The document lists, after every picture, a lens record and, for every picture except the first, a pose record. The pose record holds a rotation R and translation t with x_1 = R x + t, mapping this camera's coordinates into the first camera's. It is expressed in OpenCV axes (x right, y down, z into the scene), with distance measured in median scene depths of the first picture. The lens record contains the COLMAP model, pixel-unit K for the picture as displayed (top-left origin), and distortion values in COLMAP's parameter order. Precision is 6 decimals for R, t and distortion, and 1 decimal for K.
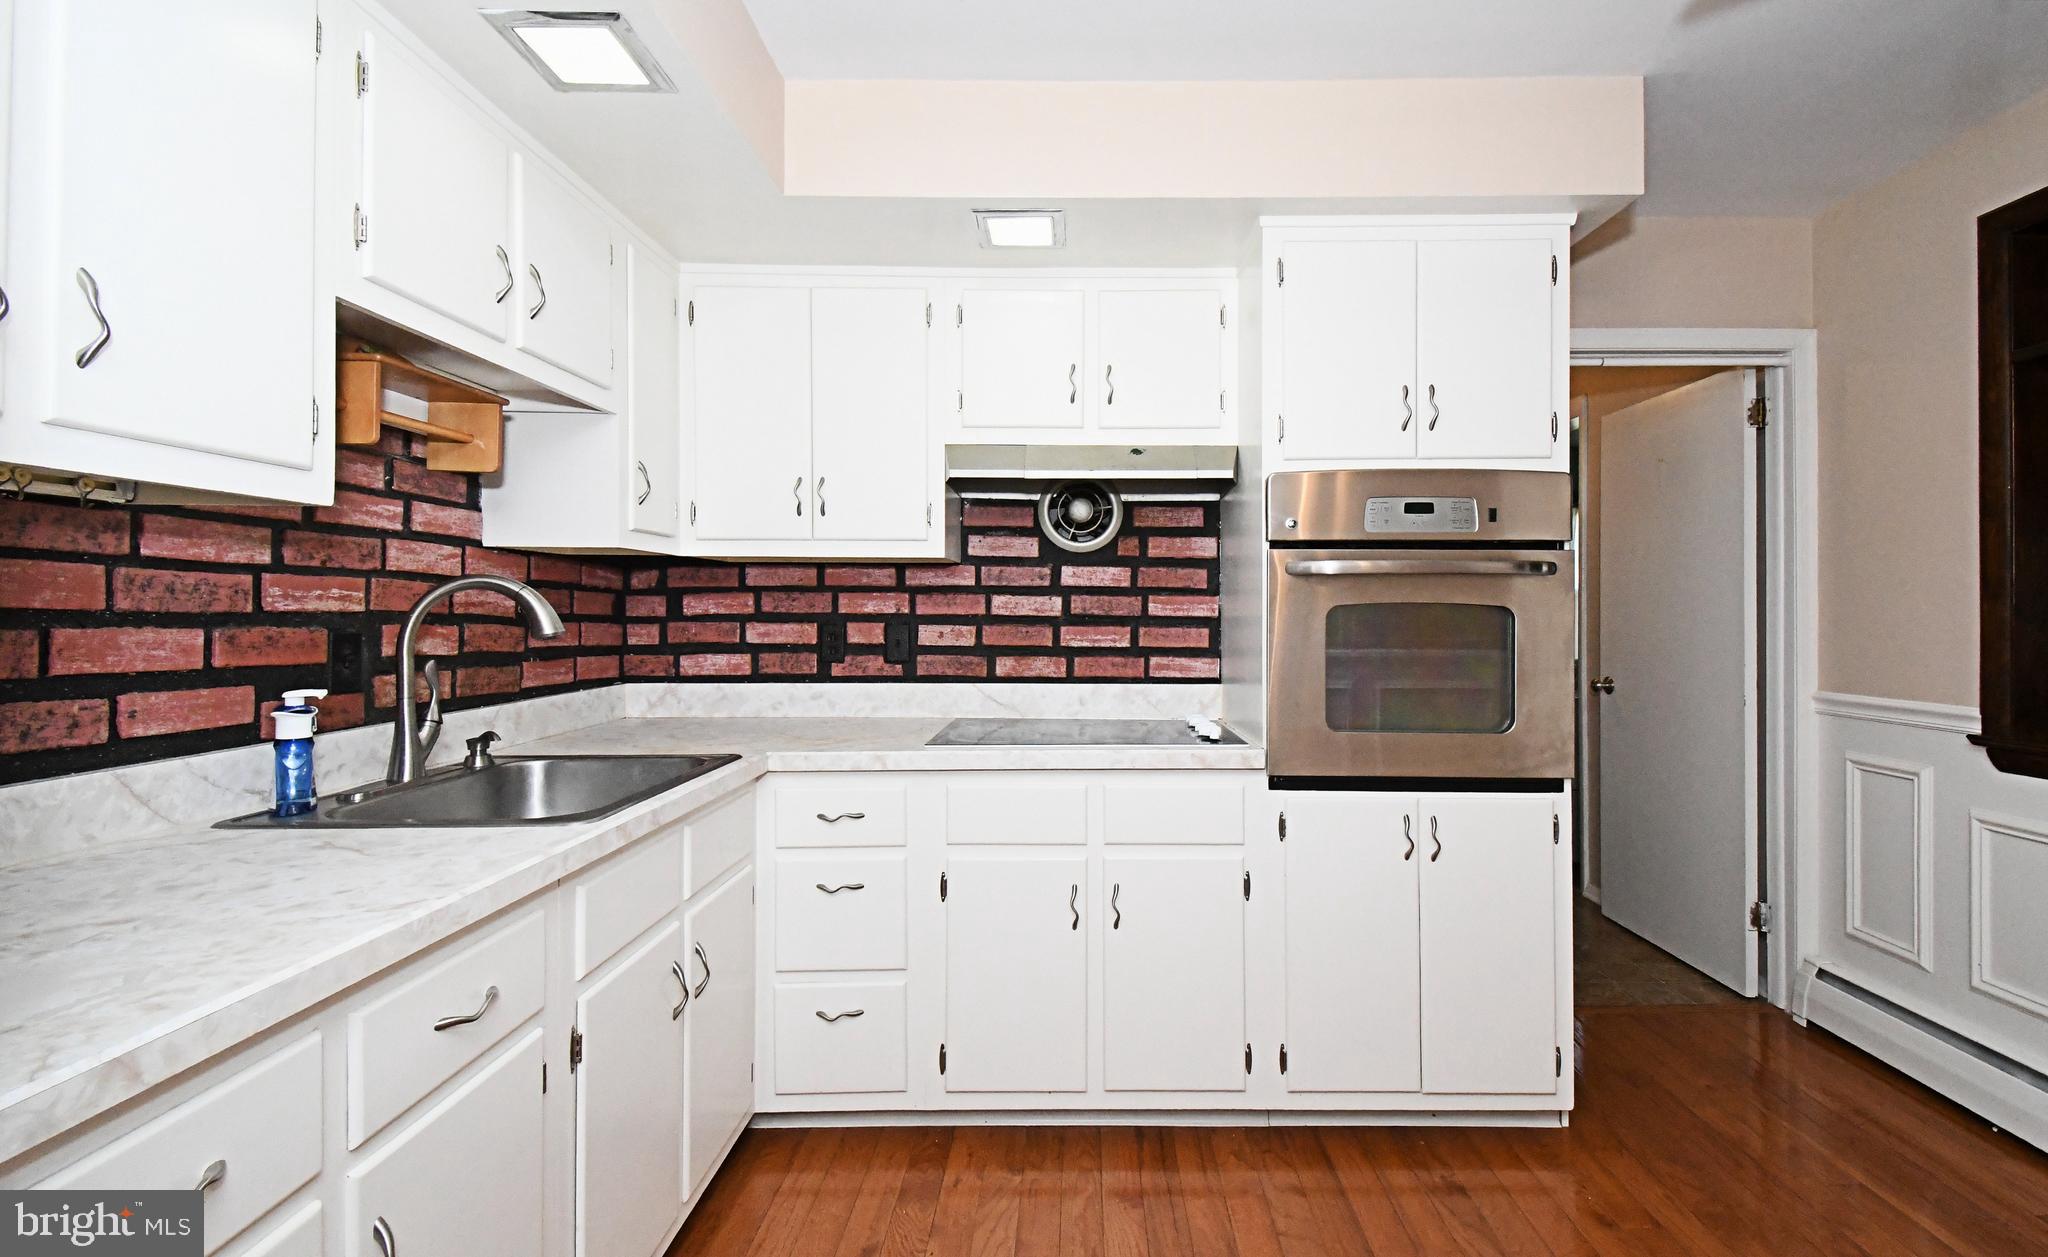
lens RADIAL K [[885.9, 0, 1083.1], [0, 885.9, 603.6], [0, 0, 1]] dist [0.010196, -0.003197]
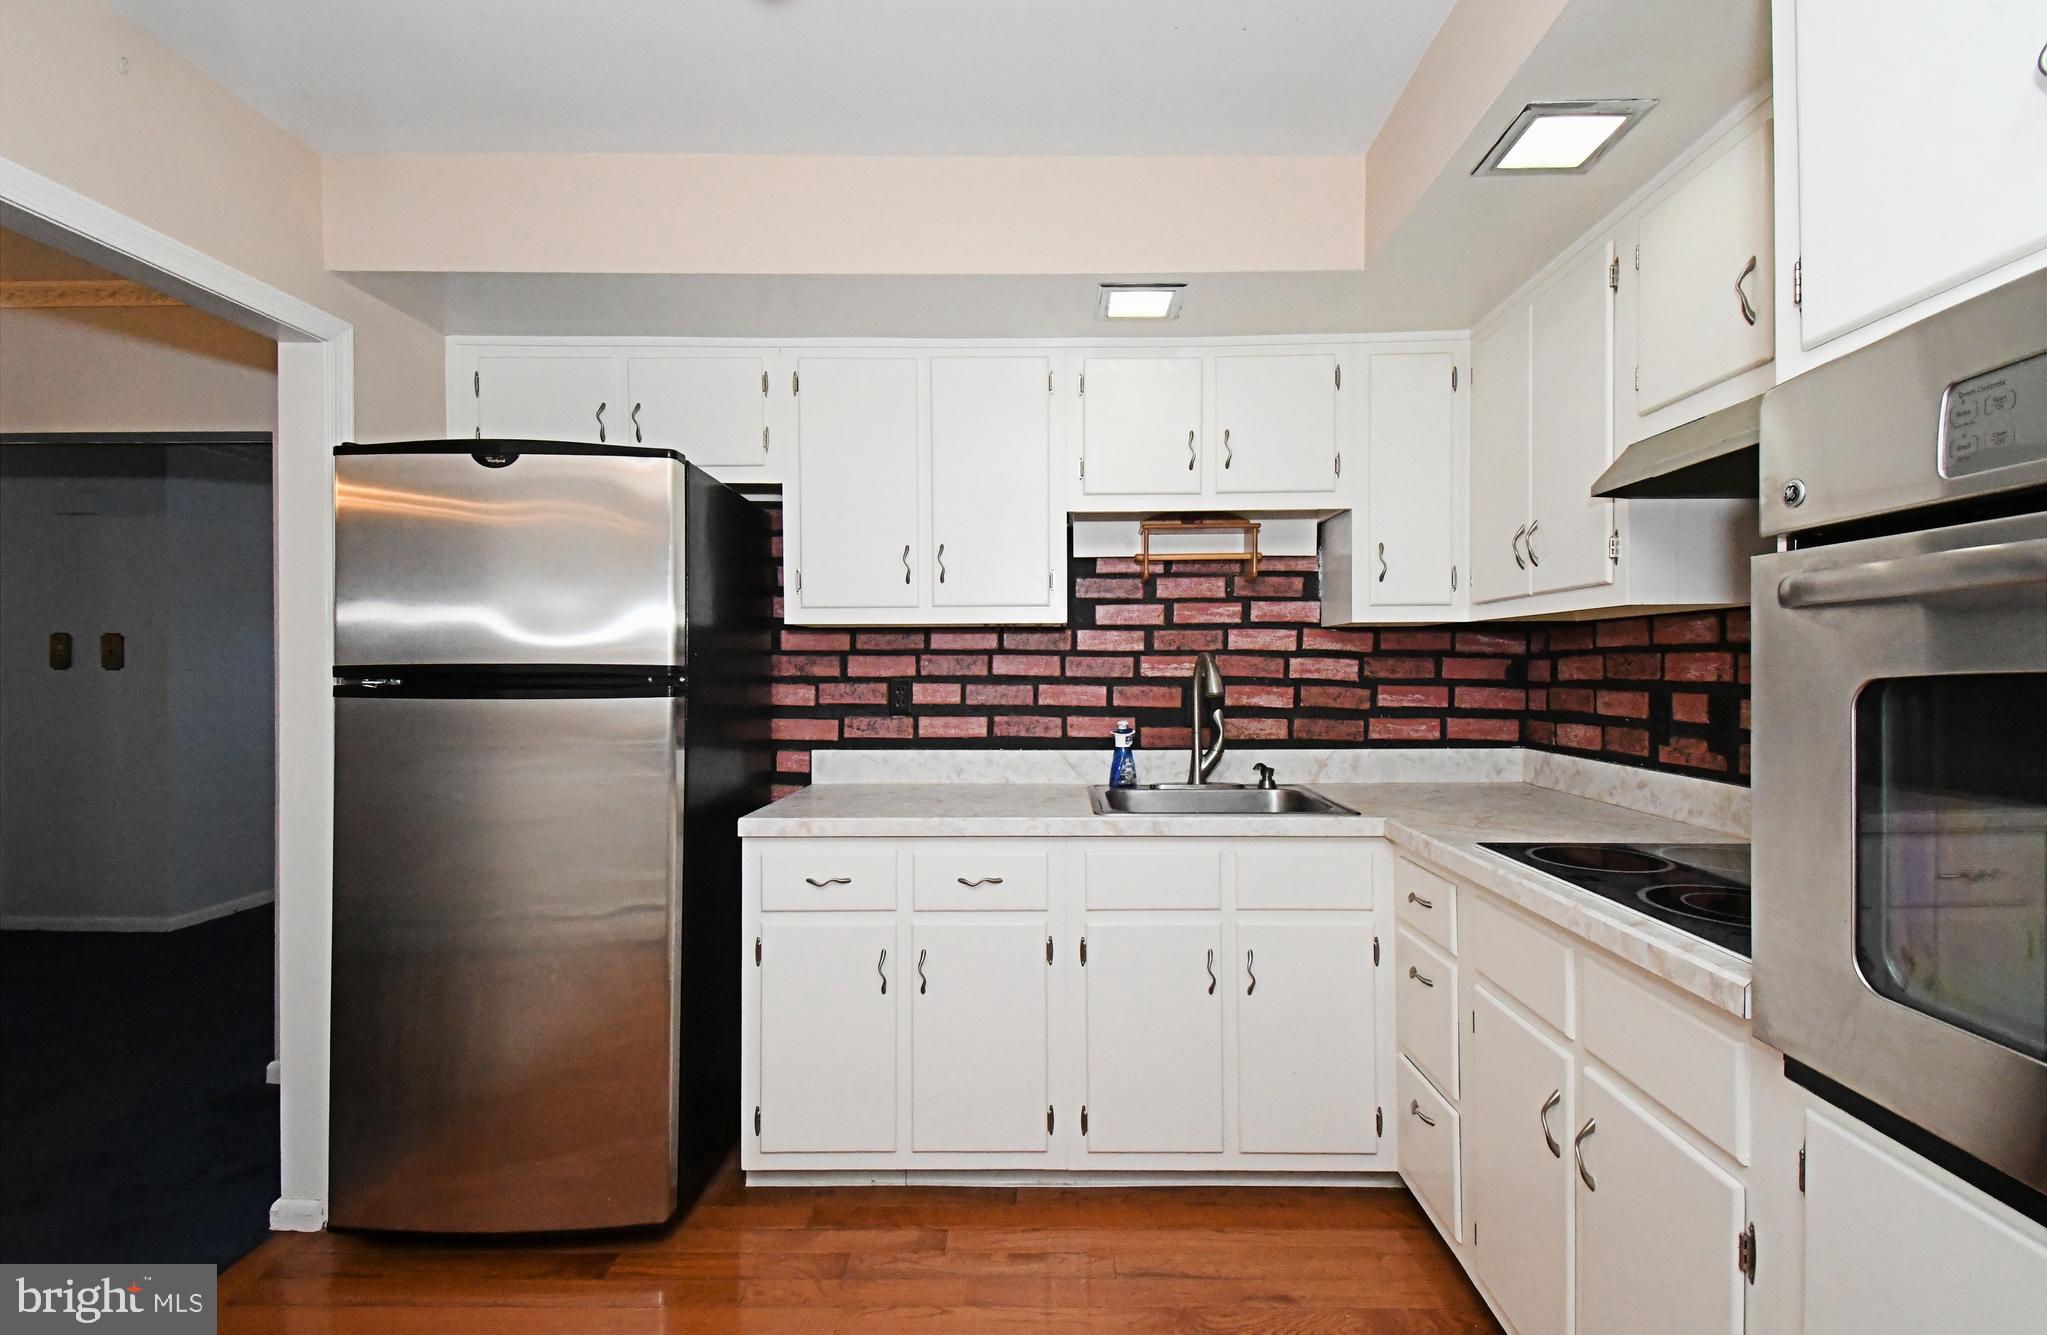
lens RADIAL K [[899.9, 0, 1024.1], [0, 899.9, 671.4], [0, 0, 1]] dist [0.021966, -0.001506]
pose [[-0.021381, 0.002429, -0.999768, 0.692801], [0.011735, 0.999929, 0.002178, -0.007129], [0.999703, -0.011685, -0.021408, 0.614636]]
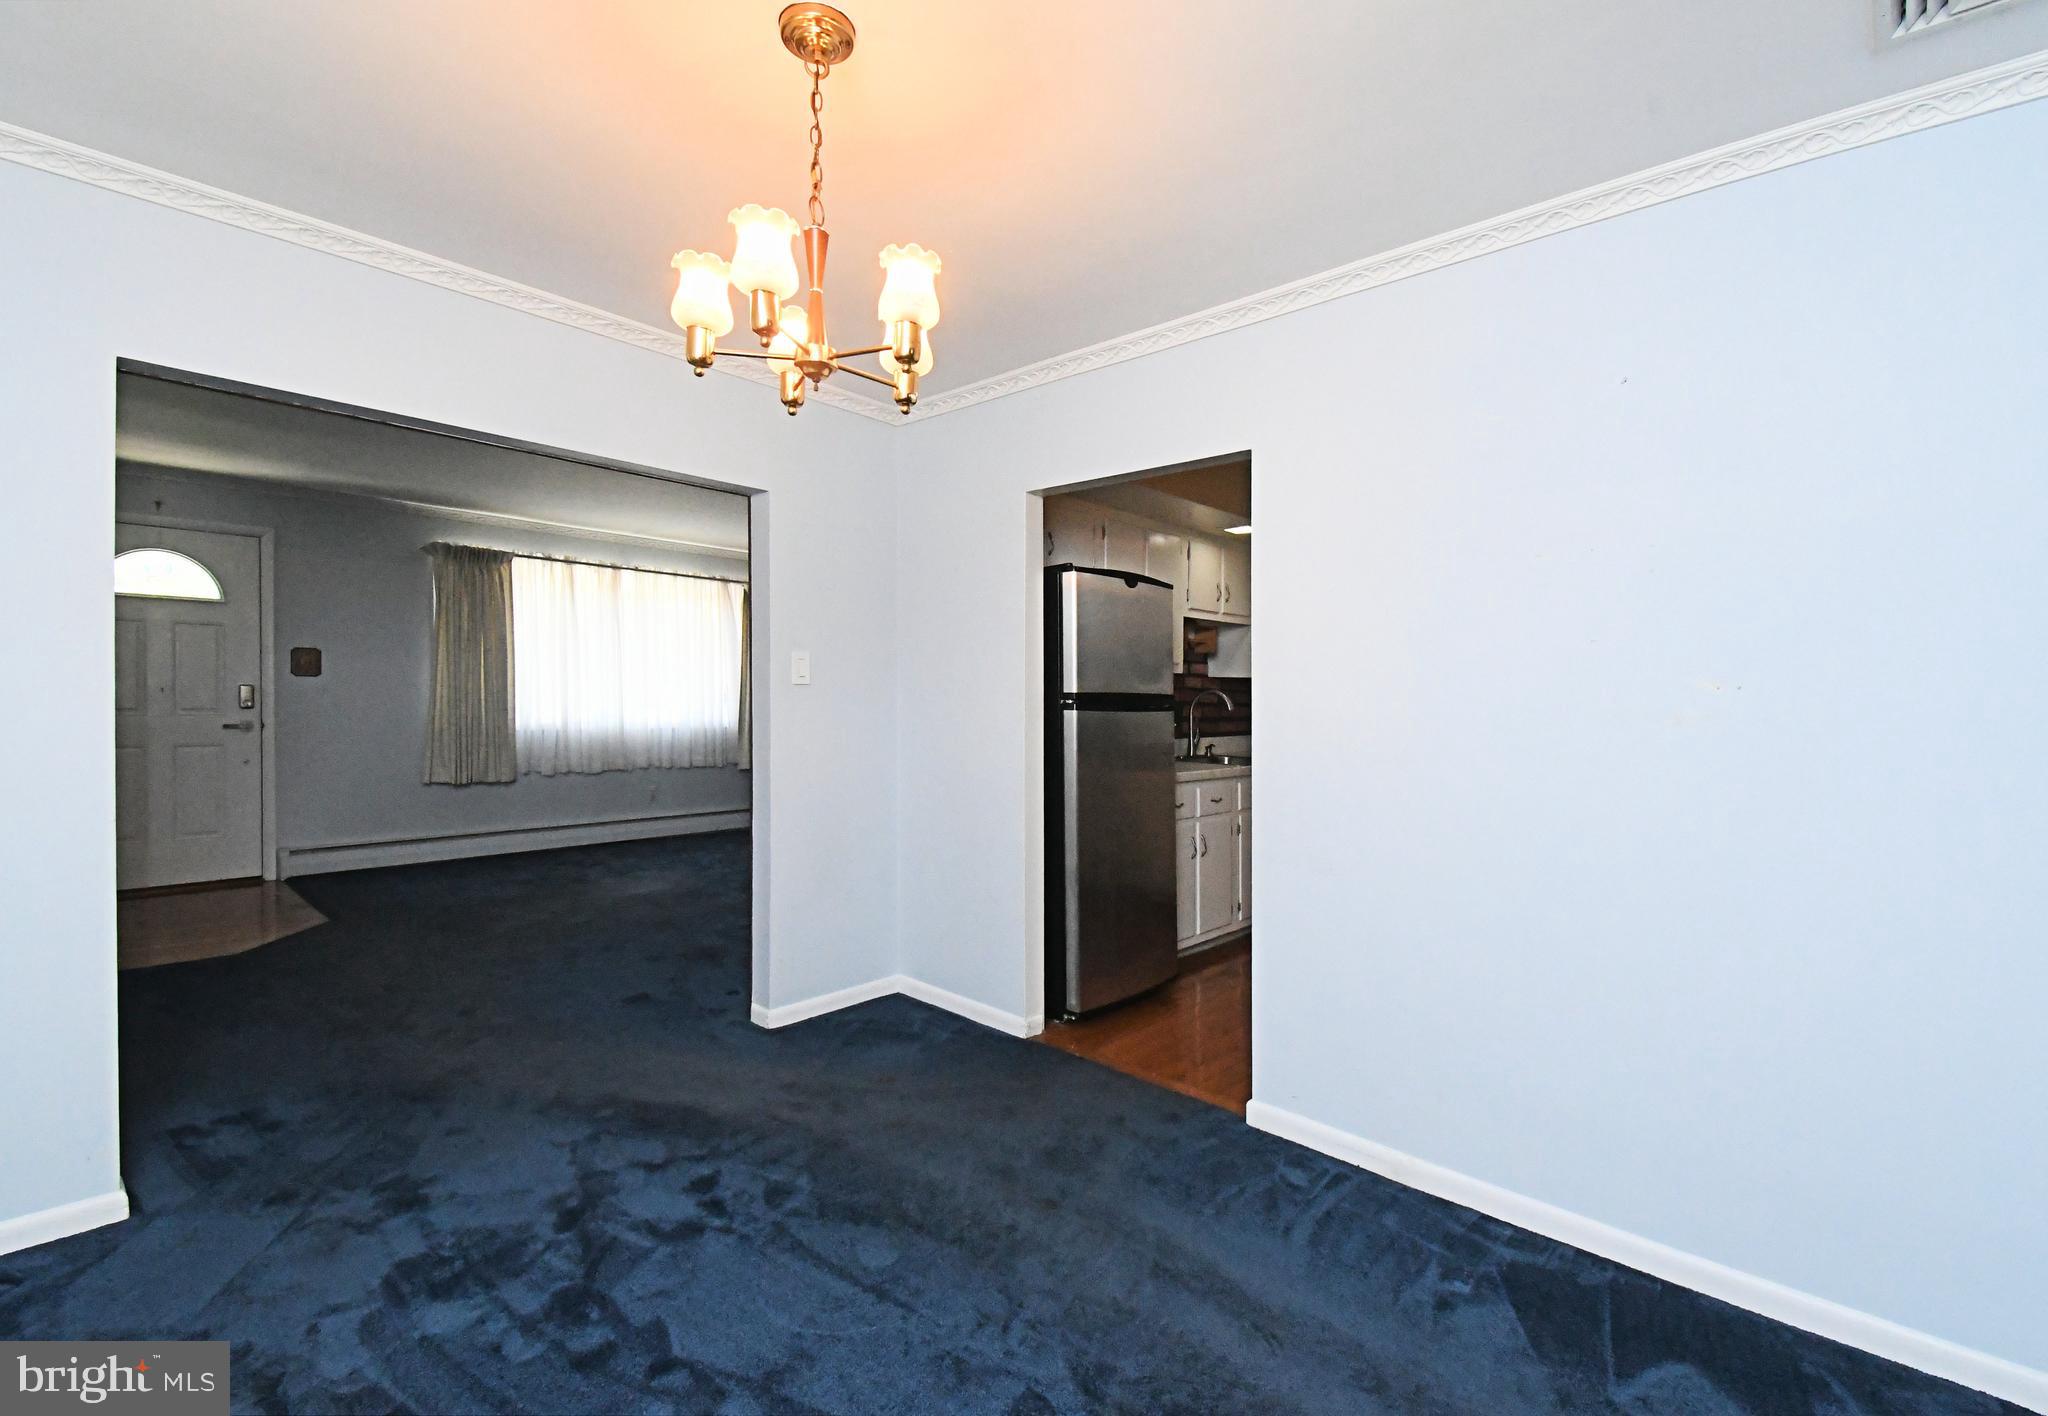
lens RADIAL K [[904.9, 0, 1030.9], [0, 904.9, 698.1], [0, 0, 1]] dist [-0.016592, -0.000792]
pose [[0.736737, 0.002511, -0.676175, 0.788551], [0.002678, 0.999974, 0.006631, -0.021558], [0.676174, -0.006696, 0.736711, -1.396113]]
